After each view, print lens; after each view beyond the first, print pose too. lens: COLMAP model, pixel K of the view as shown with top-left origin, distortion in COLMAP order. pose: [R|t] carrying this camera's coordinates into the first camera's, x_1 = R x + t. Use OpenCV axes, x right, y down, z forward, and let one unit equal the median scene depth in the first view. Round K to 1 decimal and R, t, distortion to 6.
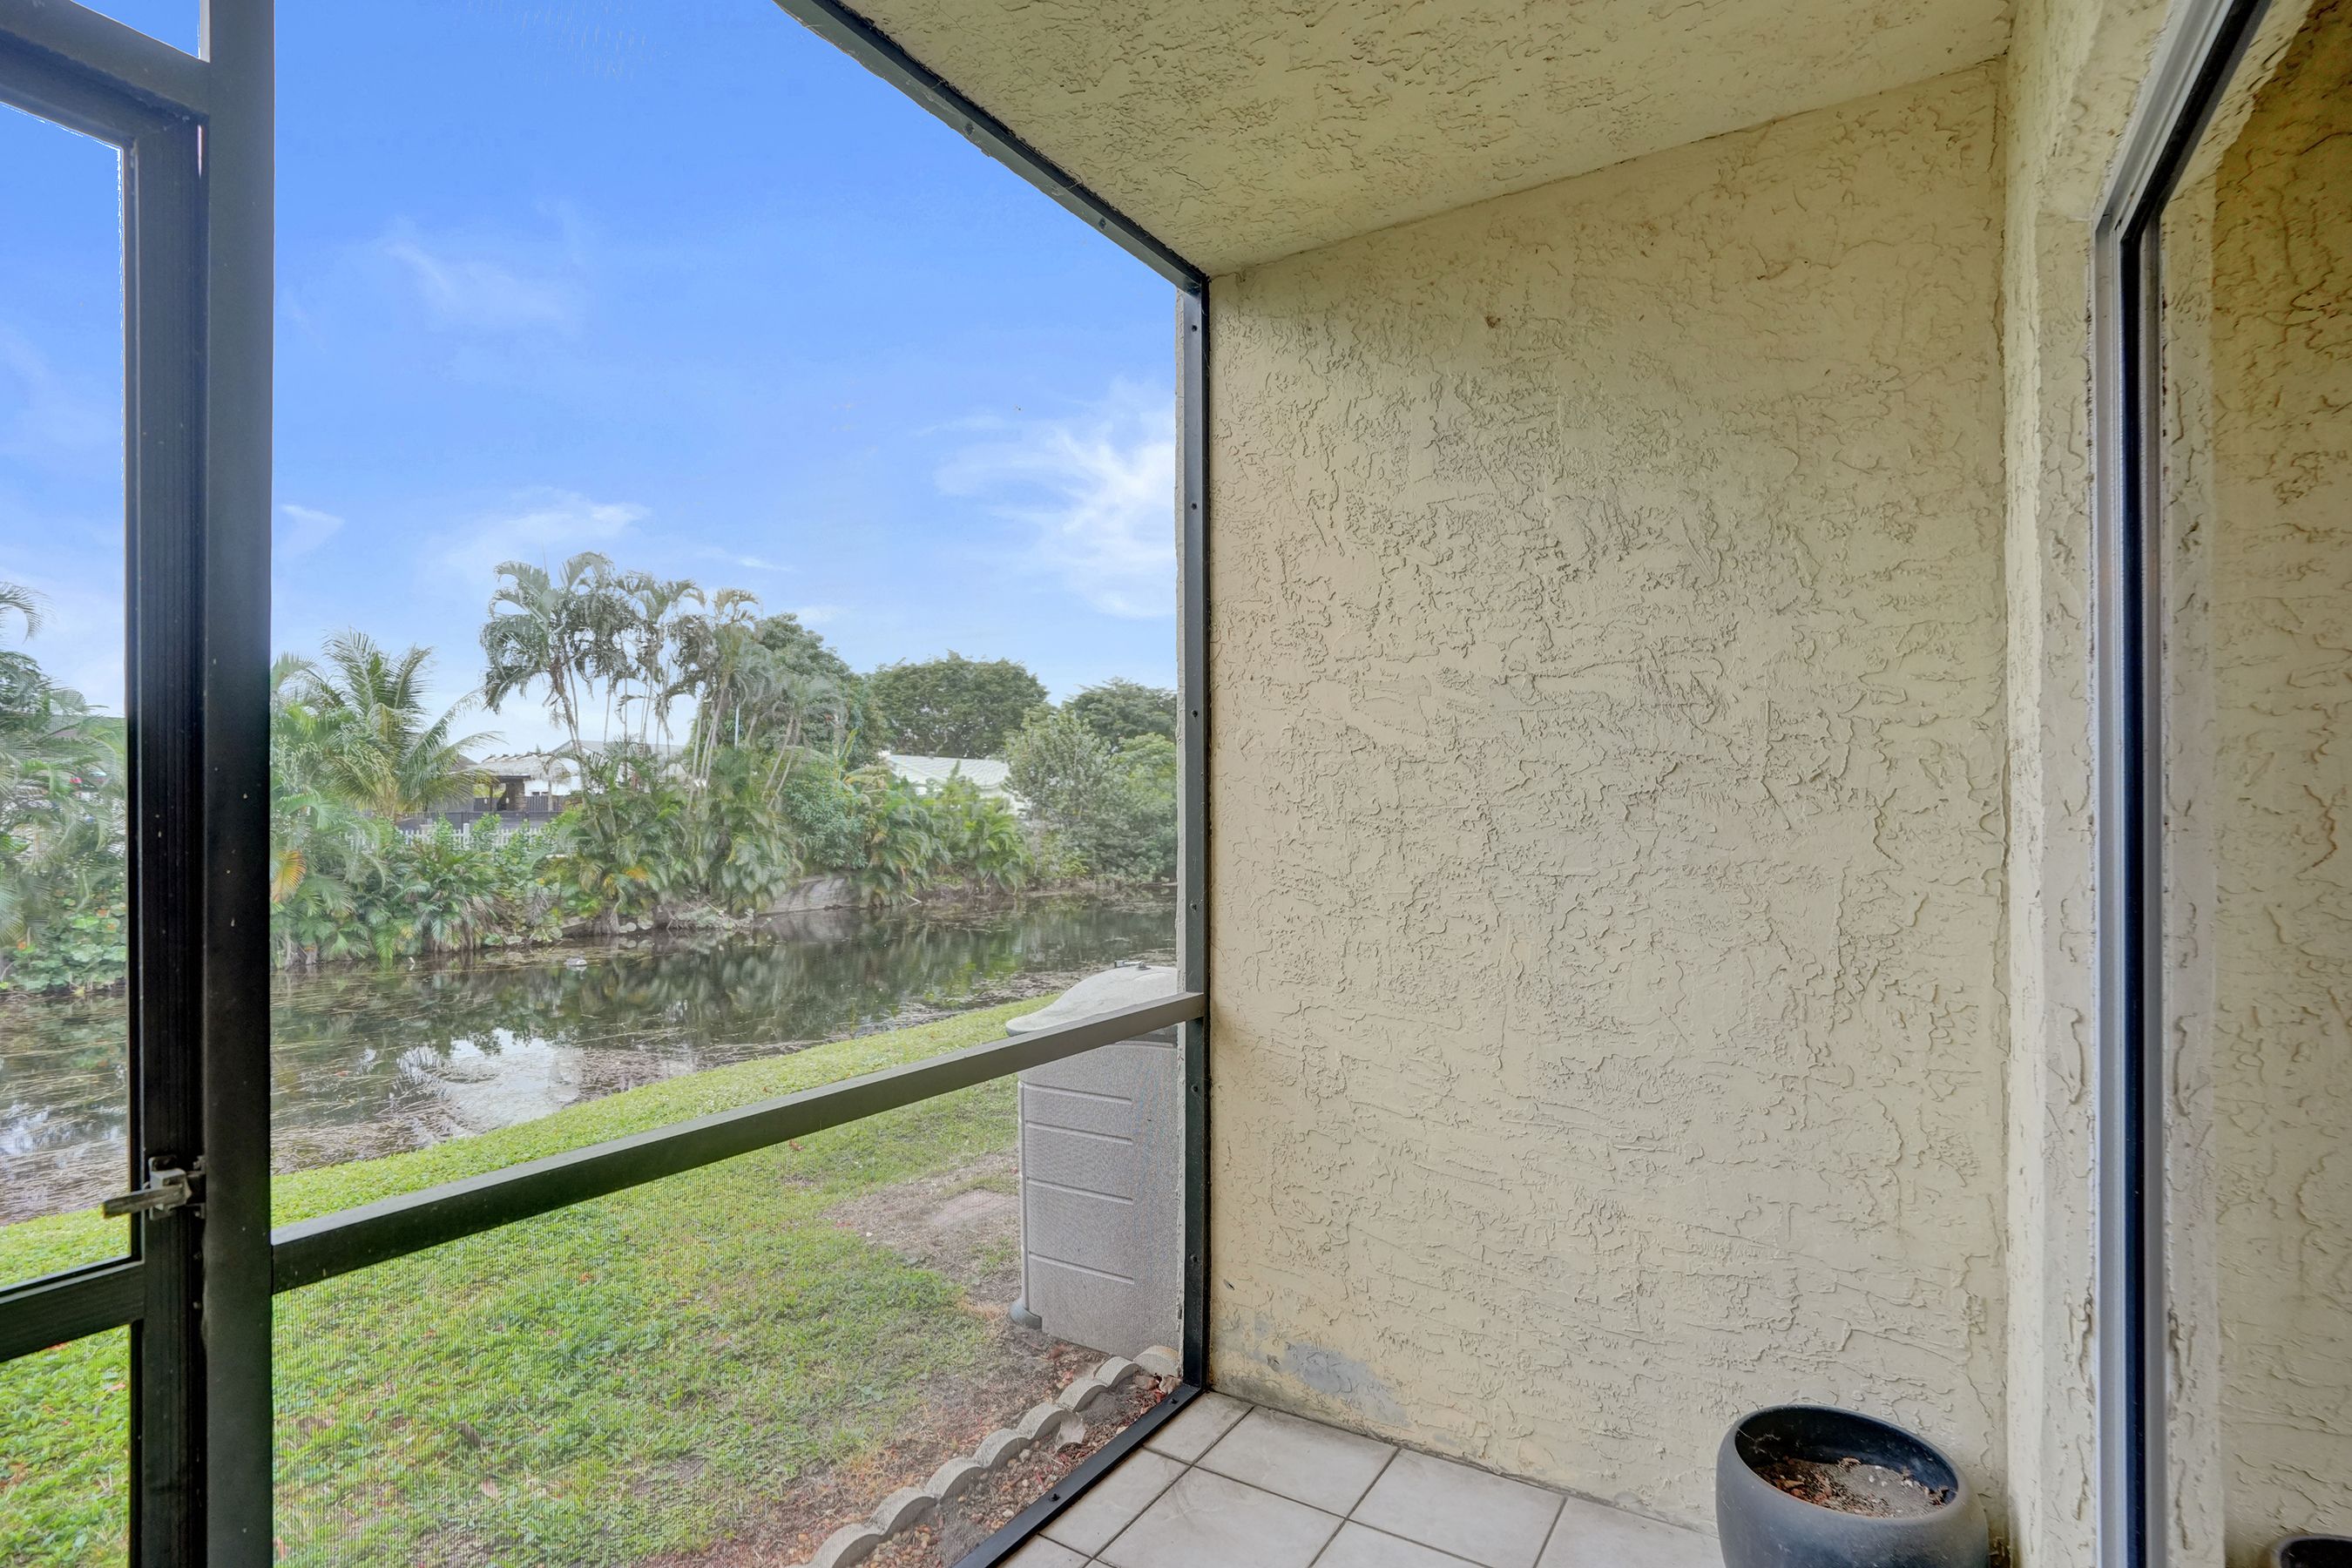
lens RADIAL K [[1121.5, 0, 1165.3], [0, 1121.5, 803.4], [0, 0, 1]] dist [-0.052759, 0.024391]
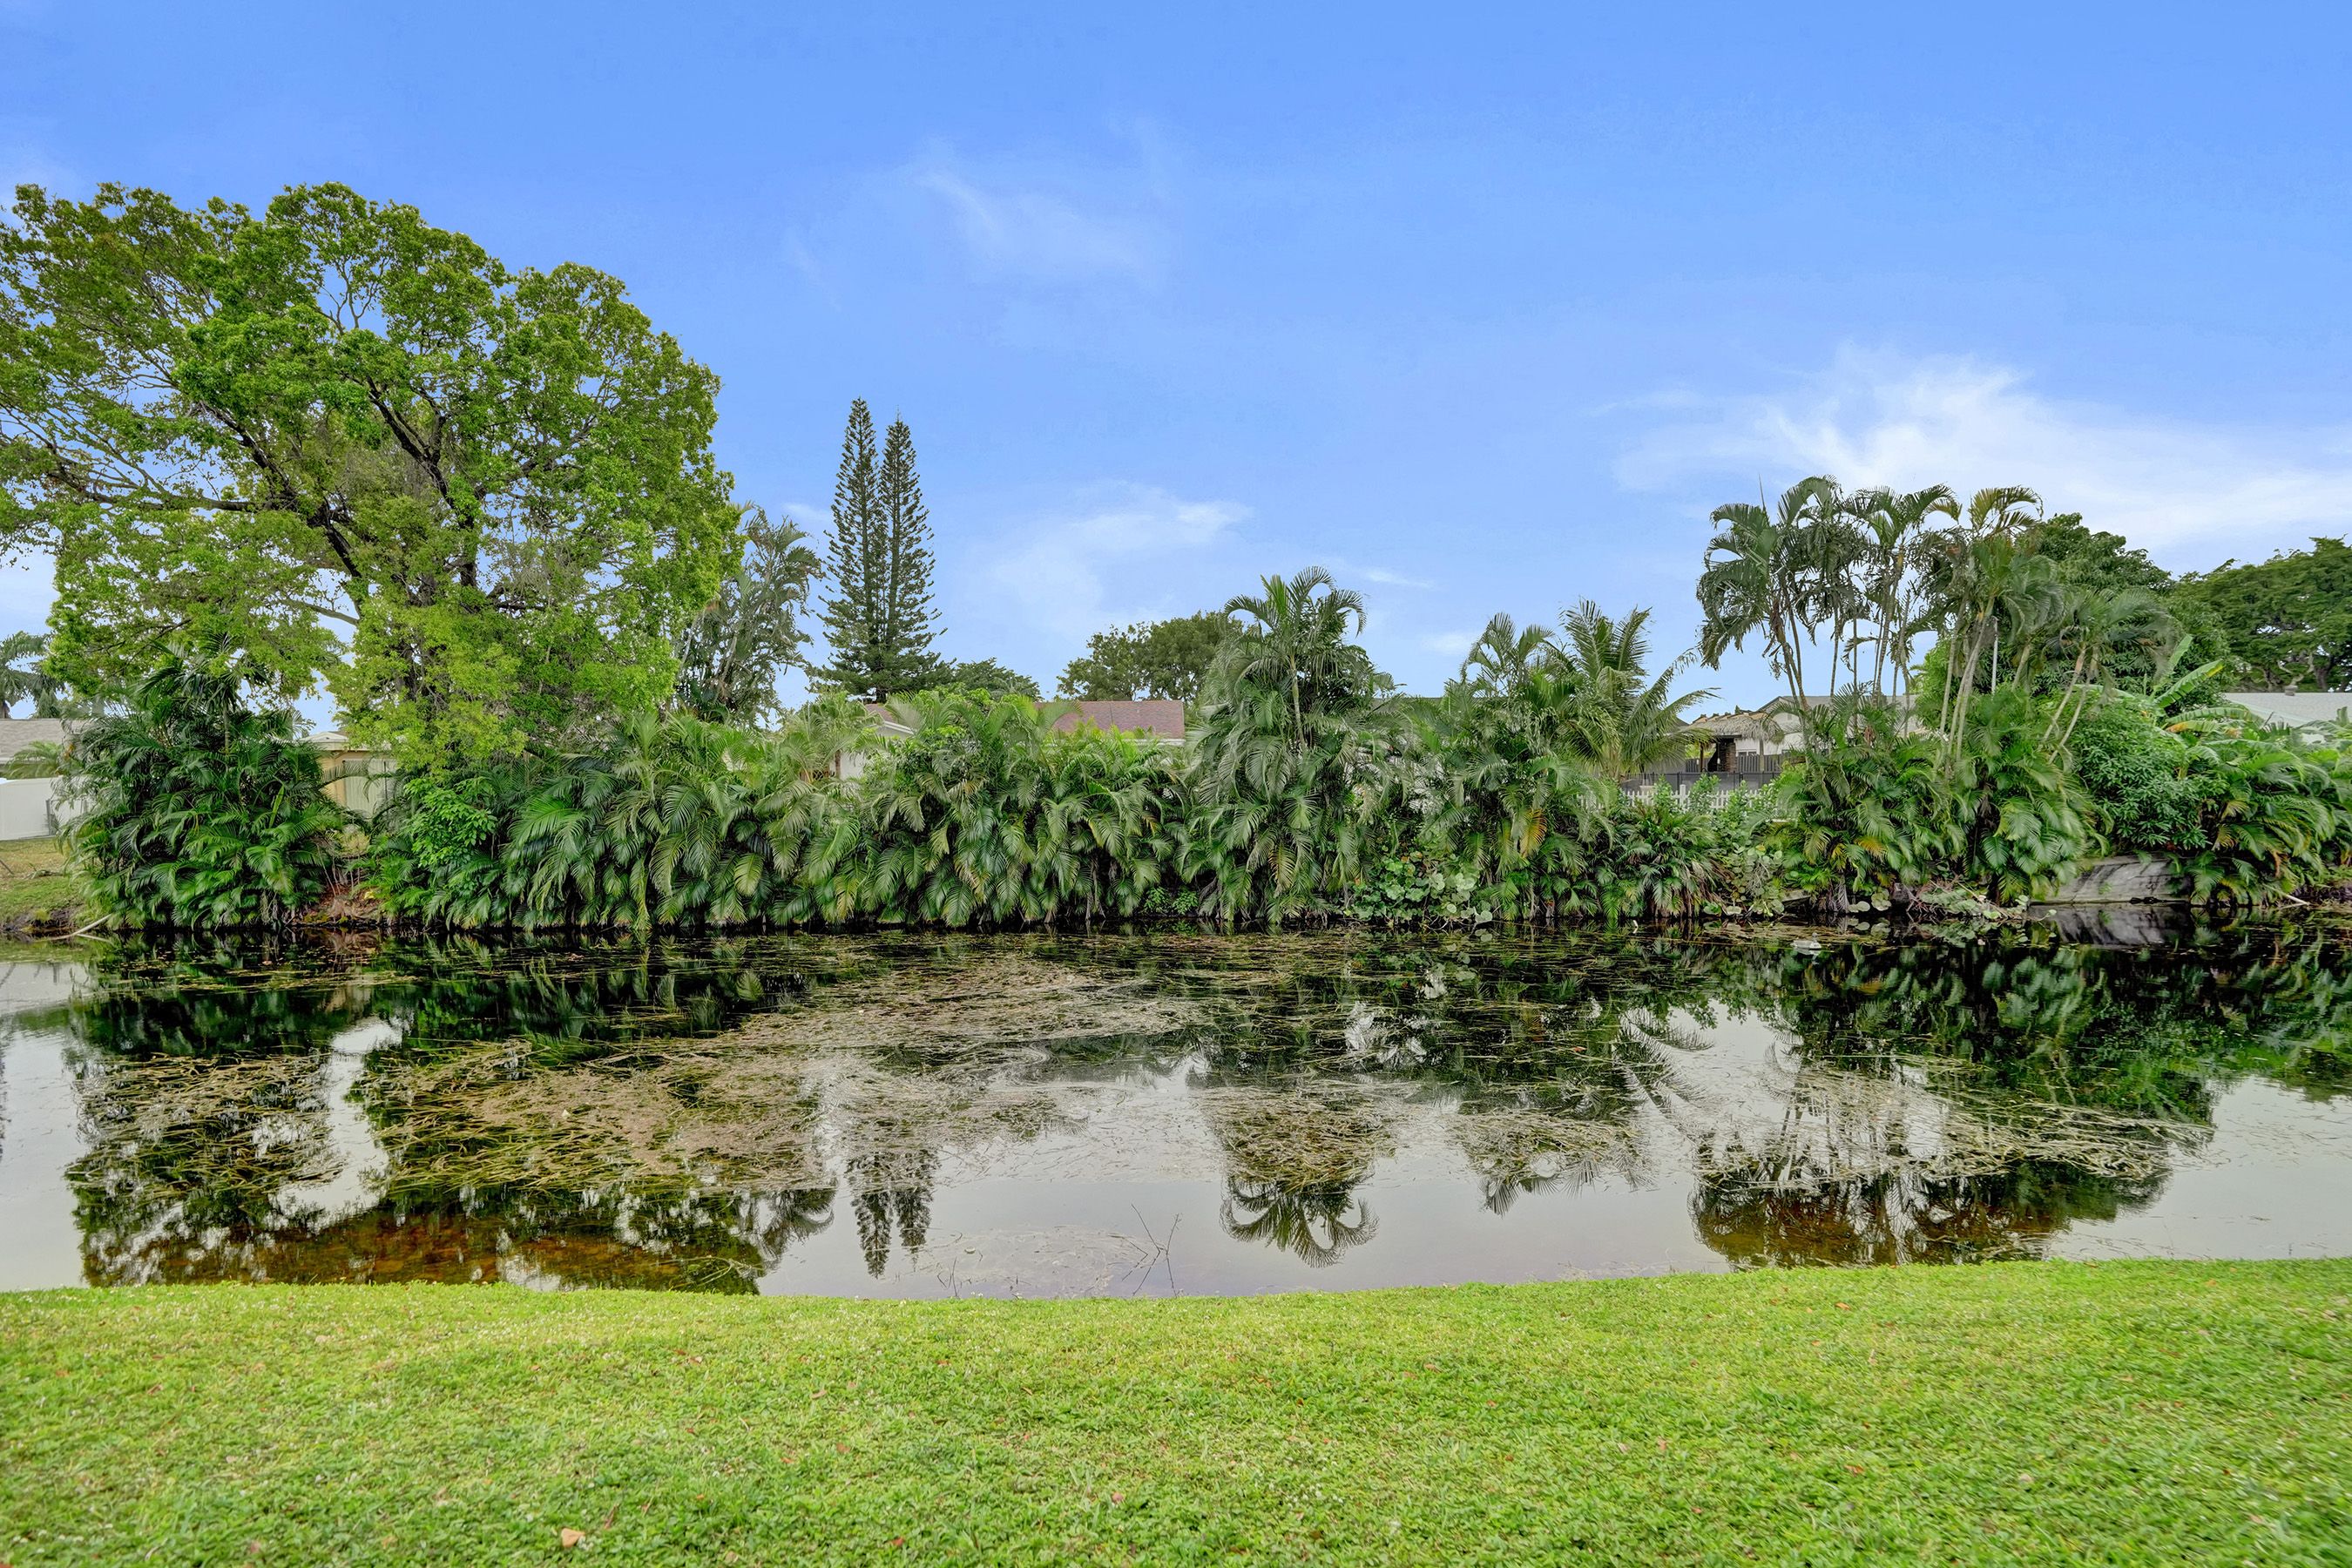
lens RADIAL K [[1121.5, 0, 1179.1], [0, 1121.5, 804.3], [0, 0, 1]] dist [-0.052759, 0.024391]
pose [[0.555260, 0.019294, -0.831453, -0.696169], [0.010658, 0.999484, 0.030311, 0.009416], [0.831609, -0.025692, 0.554767, 0.873425]]
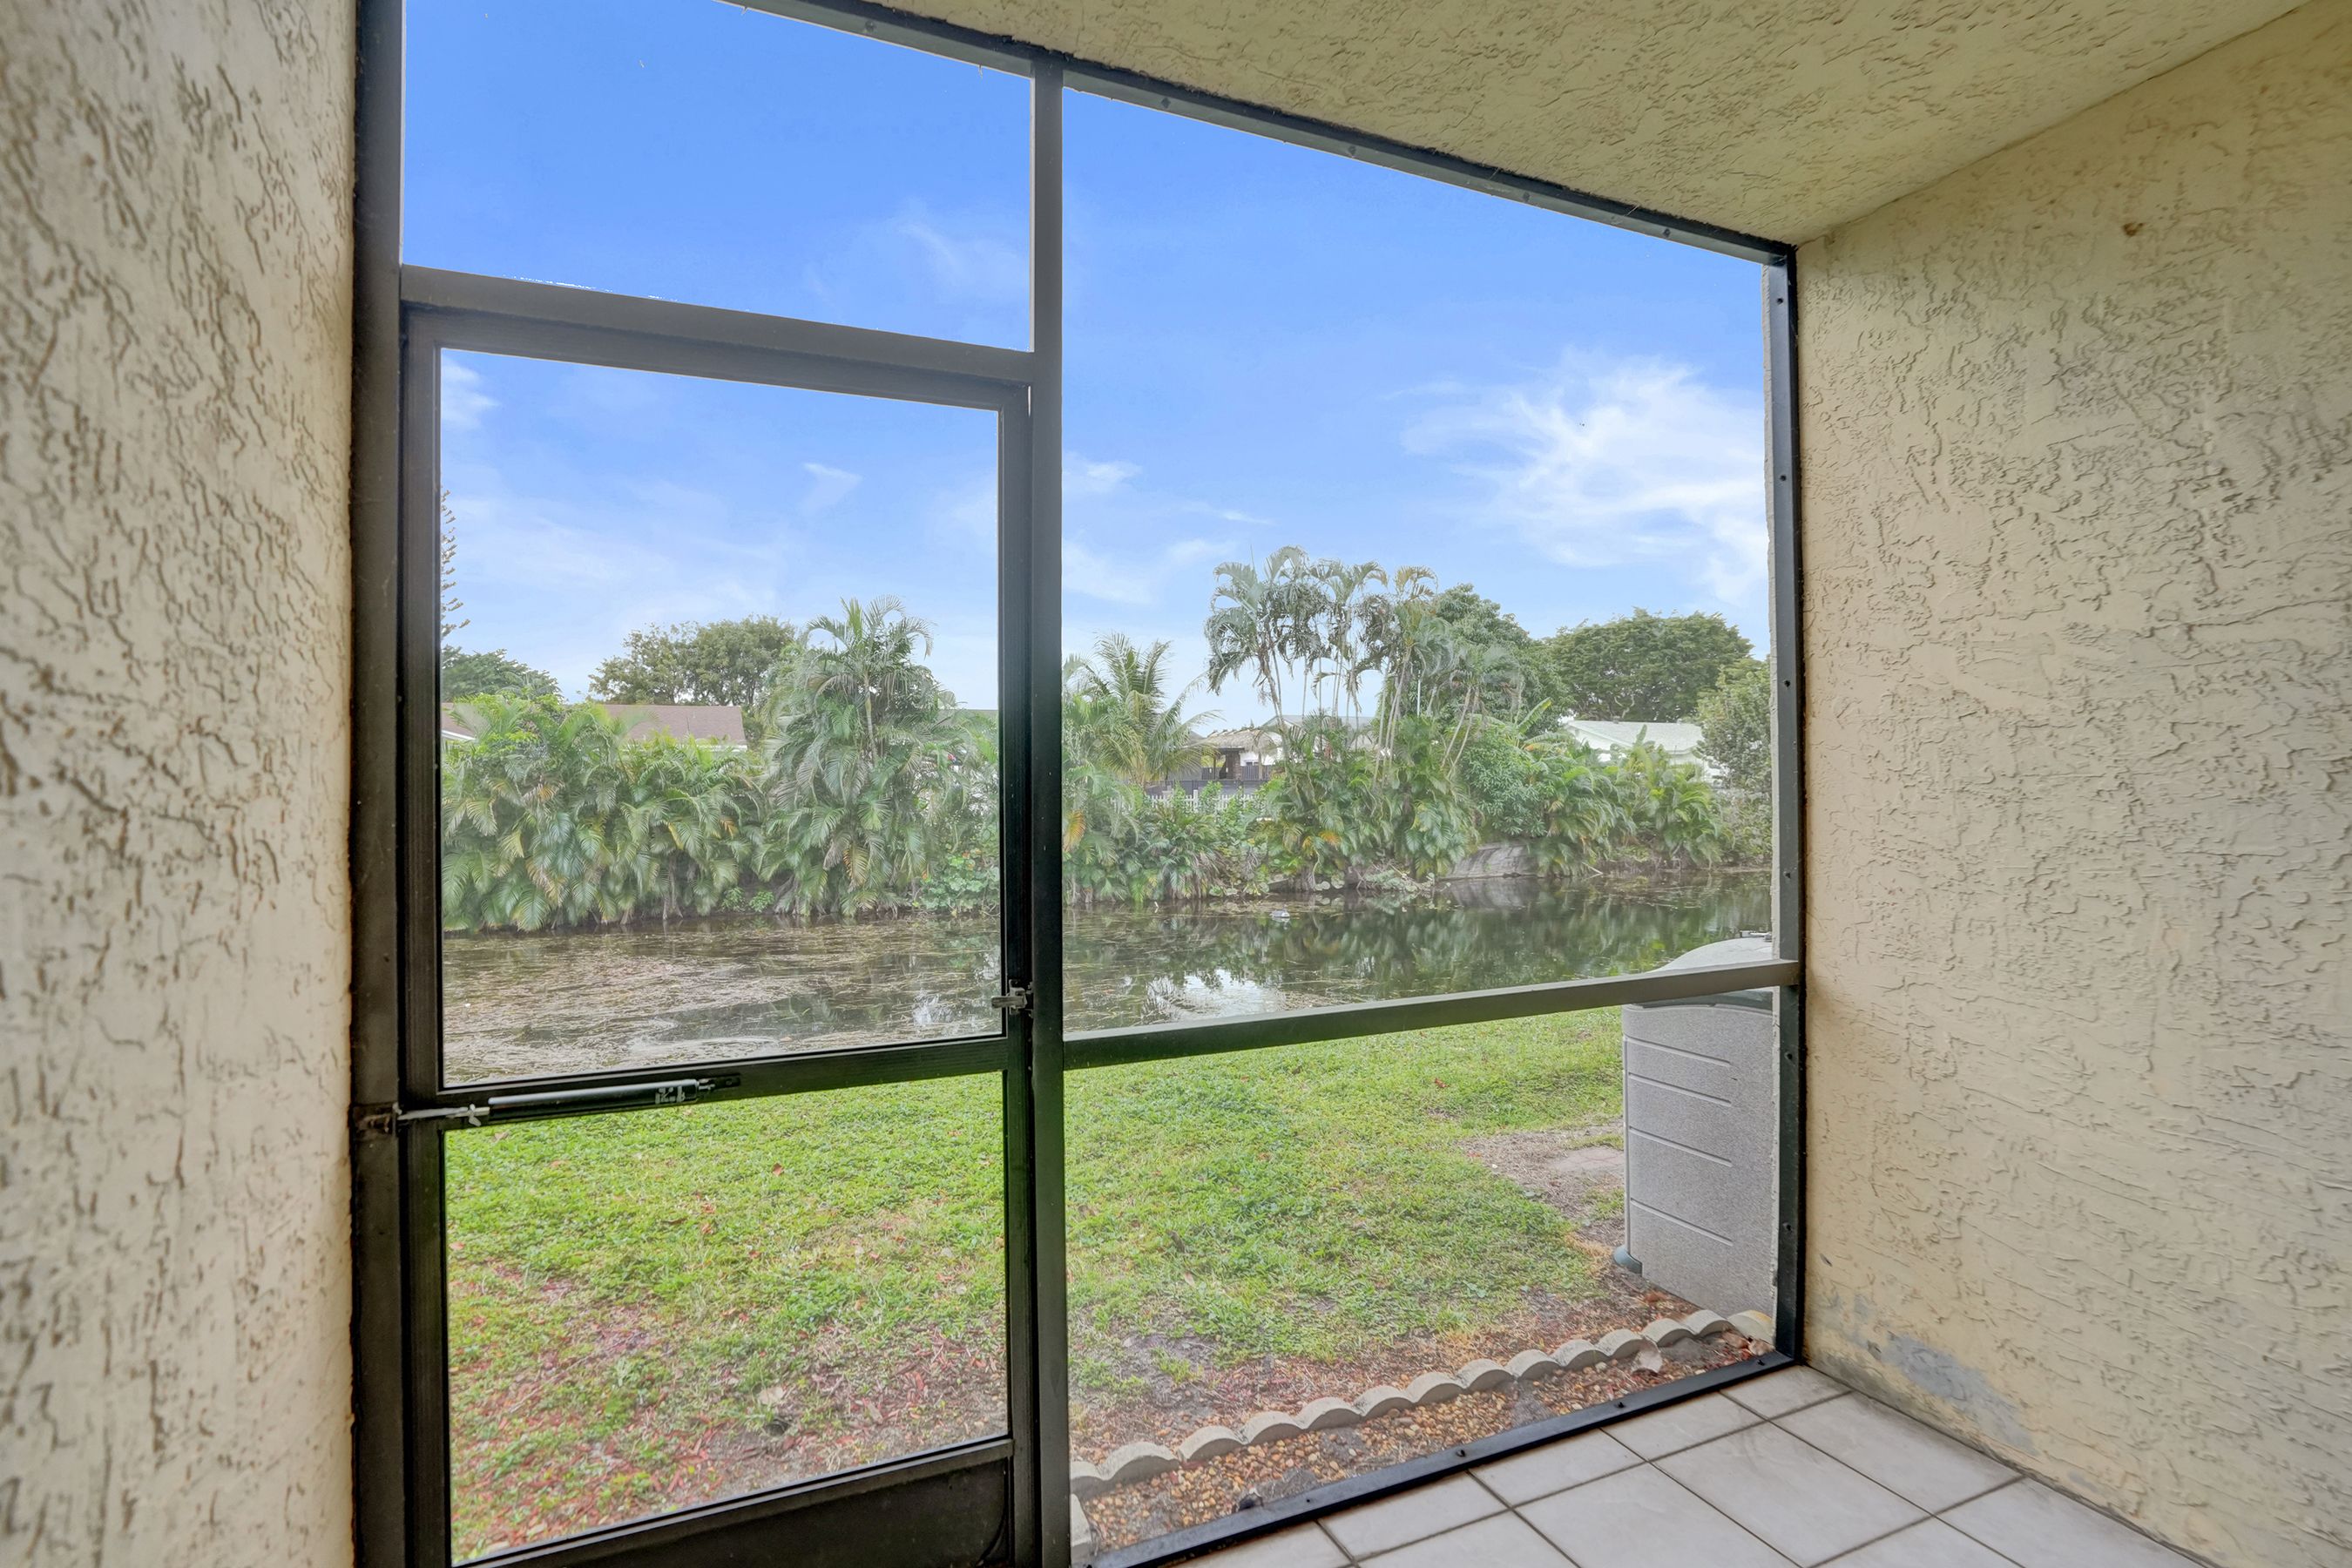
lens RADIAL K [[1121.5, 0, 1152.9], [0, 1121.5, 764.4], [0, 0, 1]] dist [-0.052759, 0.024391]
pose [[0.822268, -0.009301, -0.569024, 0.129406], [0.005978, 0.999952, -0.007706, -0.003180], [0.569068, 0.002934, 0.822285, -0.150045]]
